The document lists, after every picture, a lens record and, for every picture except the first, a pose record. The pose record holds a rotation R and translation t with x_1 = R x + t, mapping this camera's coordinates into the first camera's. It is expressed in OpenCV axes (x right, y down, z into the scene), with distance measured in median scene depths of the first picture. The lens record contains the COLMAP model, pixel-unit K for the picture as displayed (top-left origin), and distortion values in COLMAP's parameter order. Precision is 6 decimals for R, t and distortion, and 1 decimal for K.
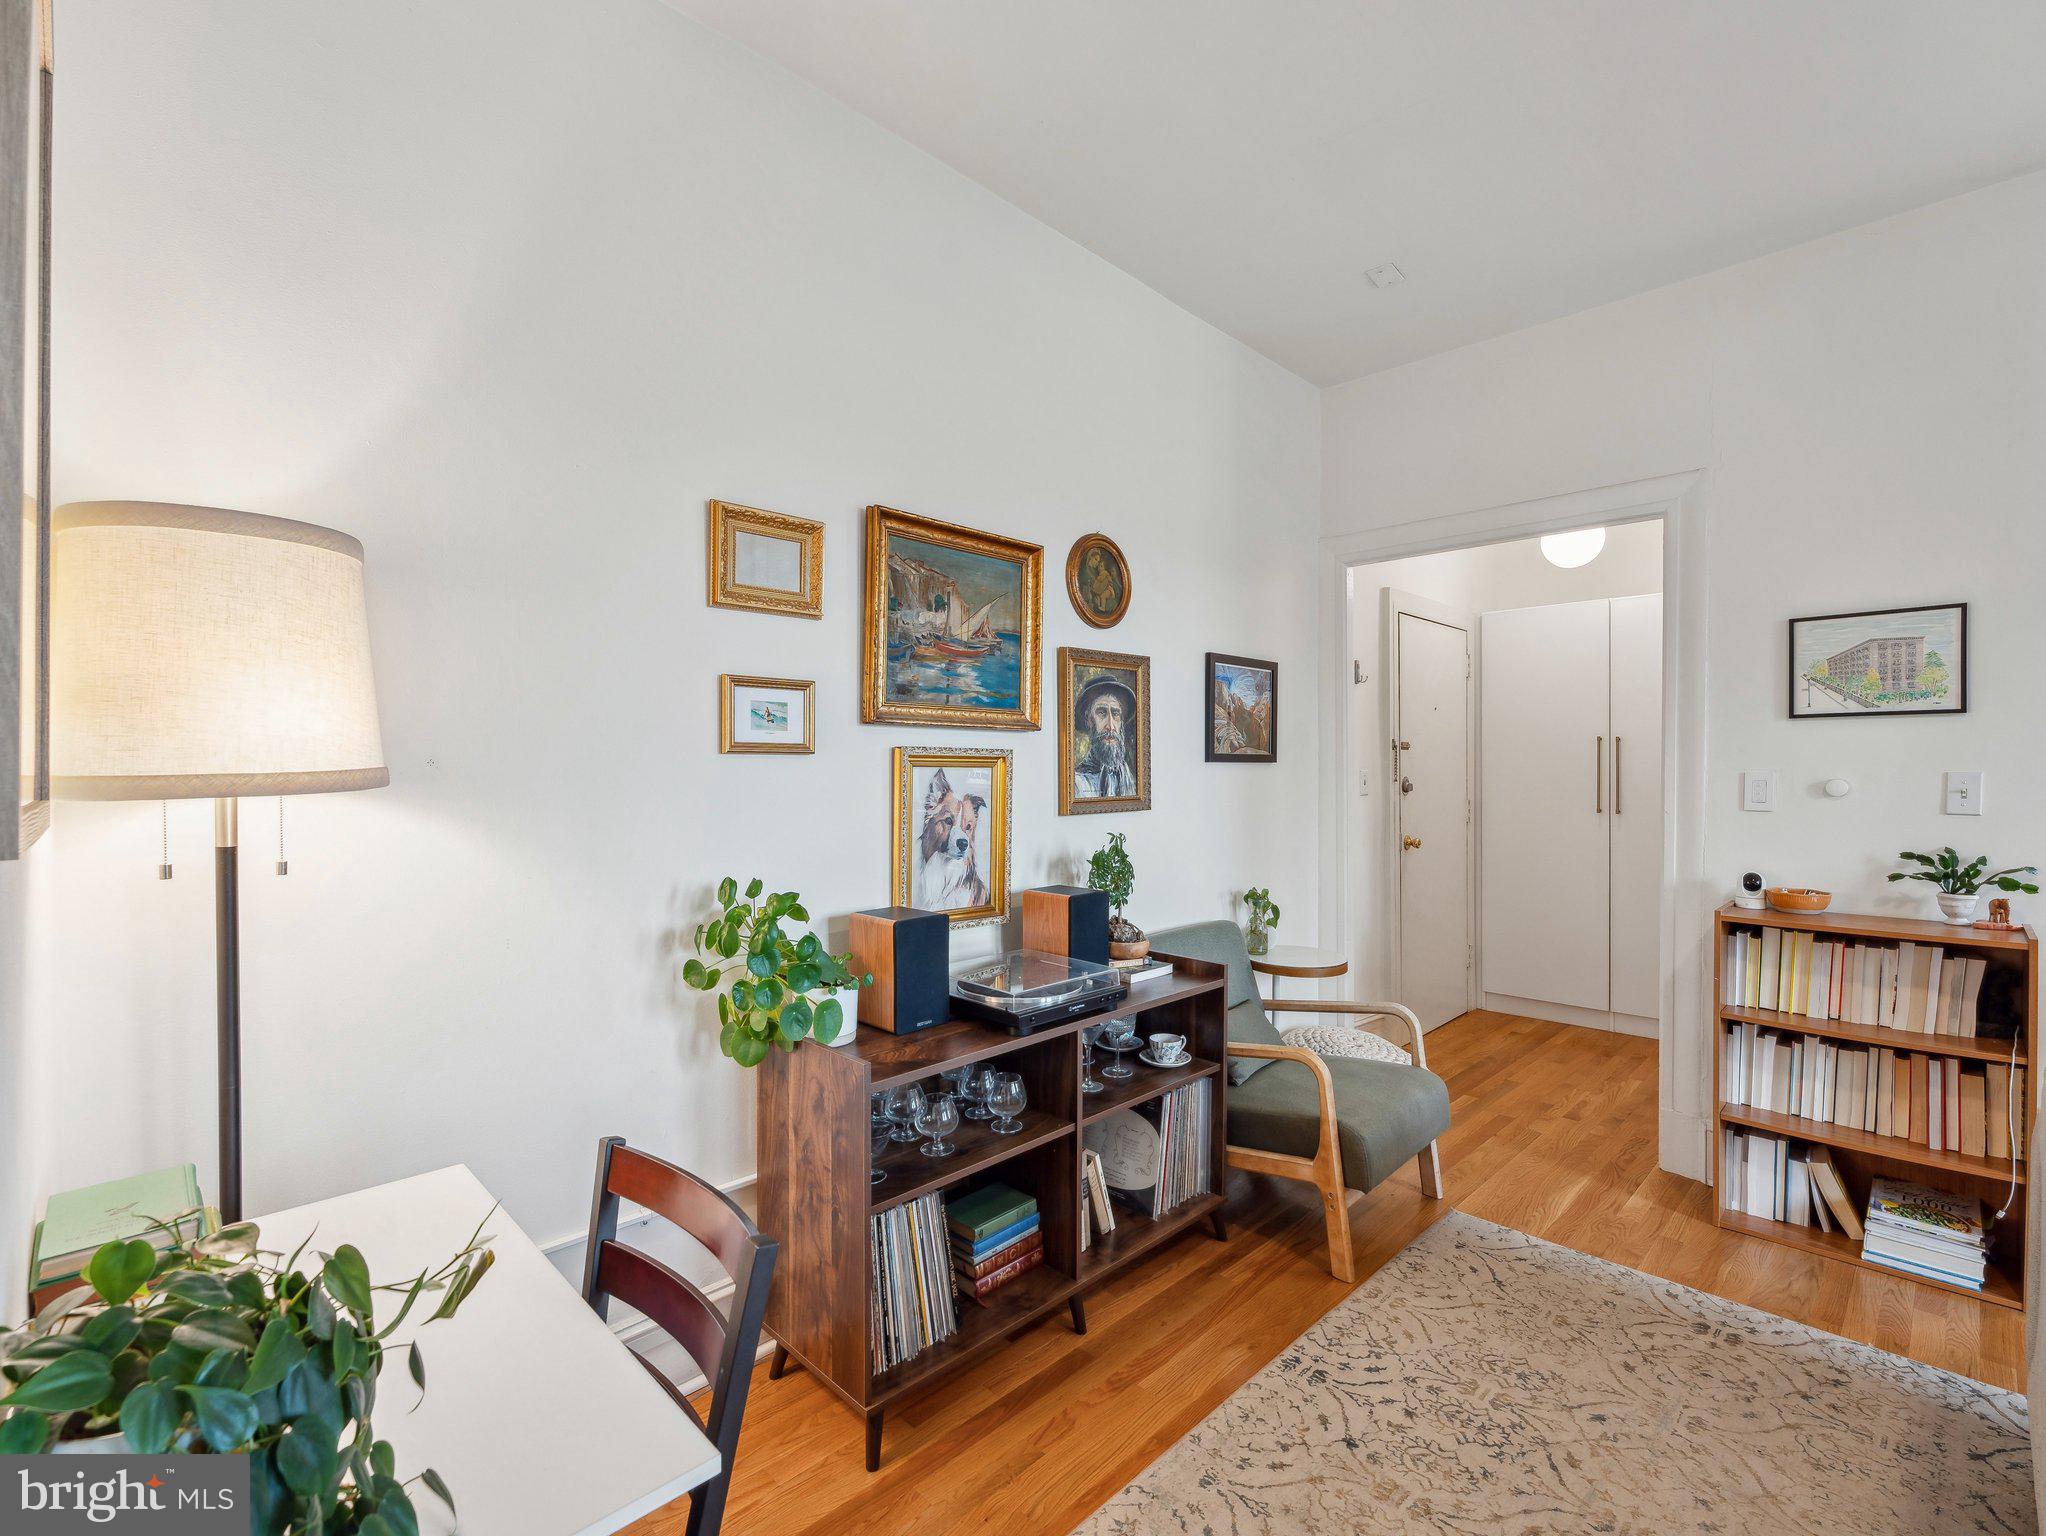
lens RADIAL K [[926.1, 0, 1020.8], [0, 926.1, 782.4], [0, 0, 1]] dist [-0.002247, -0.001152]
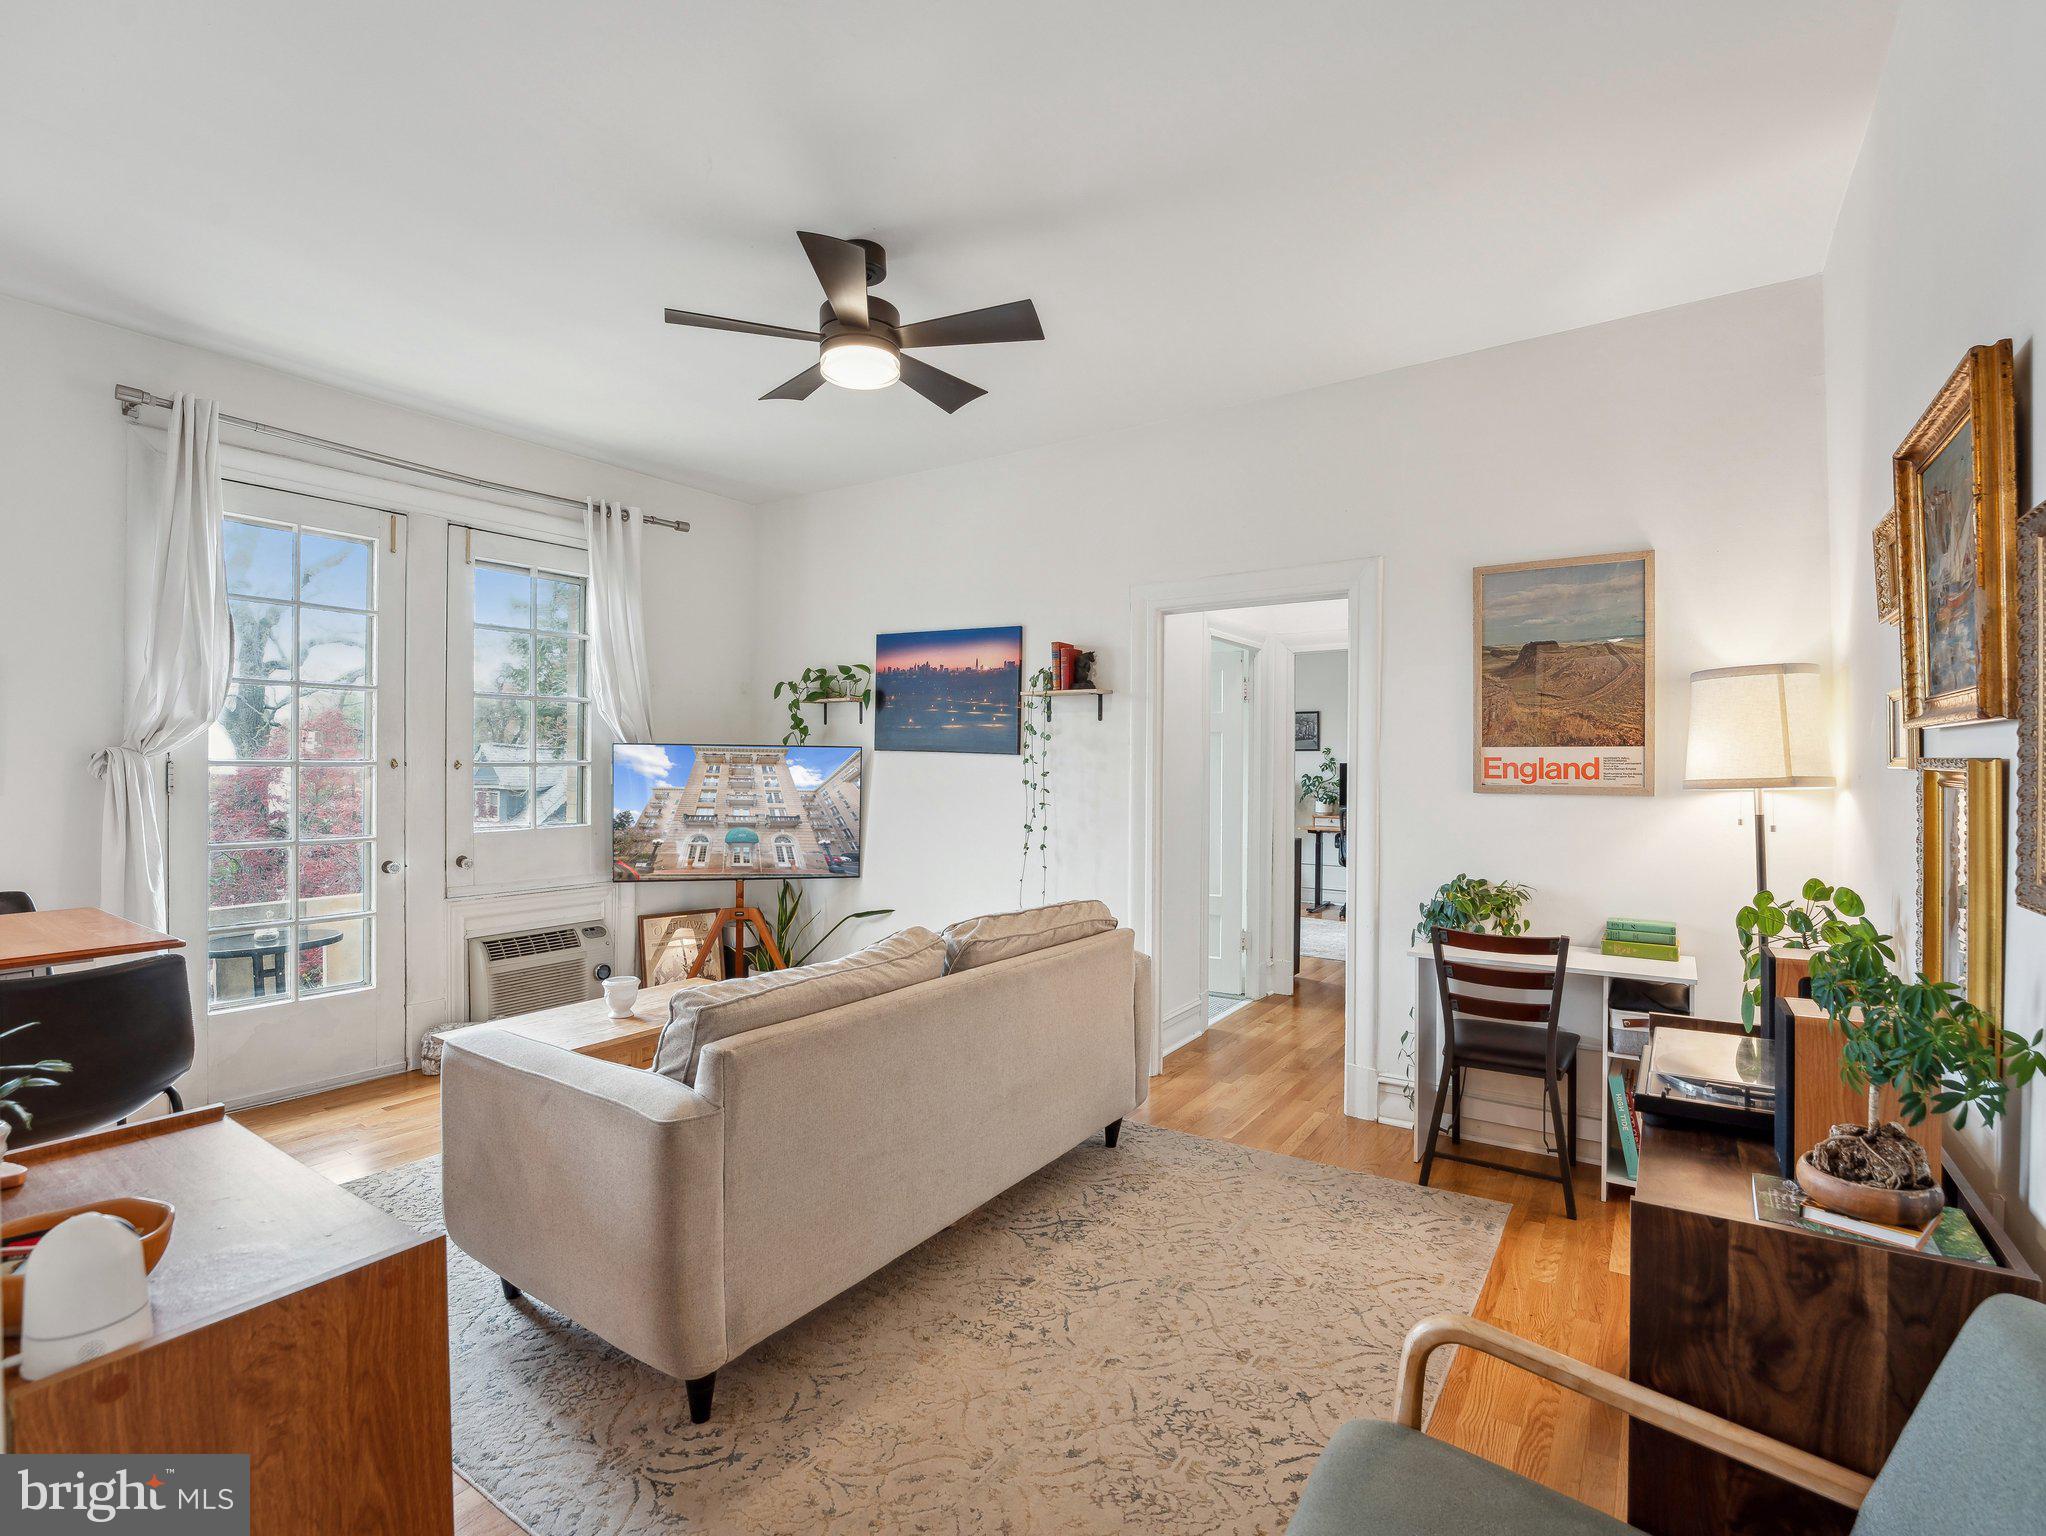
lens RADIAL K [[952.8, 0, 1023.0], [0, 952.8, 768.0], [0, 0, 1]] dist [-0.024485, 0.000199]
pose [[-0.980566, 0.001540, -0.196181, 0.649693], [-0.002060, 0.999833, 0.018145, -0.039126], [0.196176, 0.018196, -0.980400, 1.451864]]
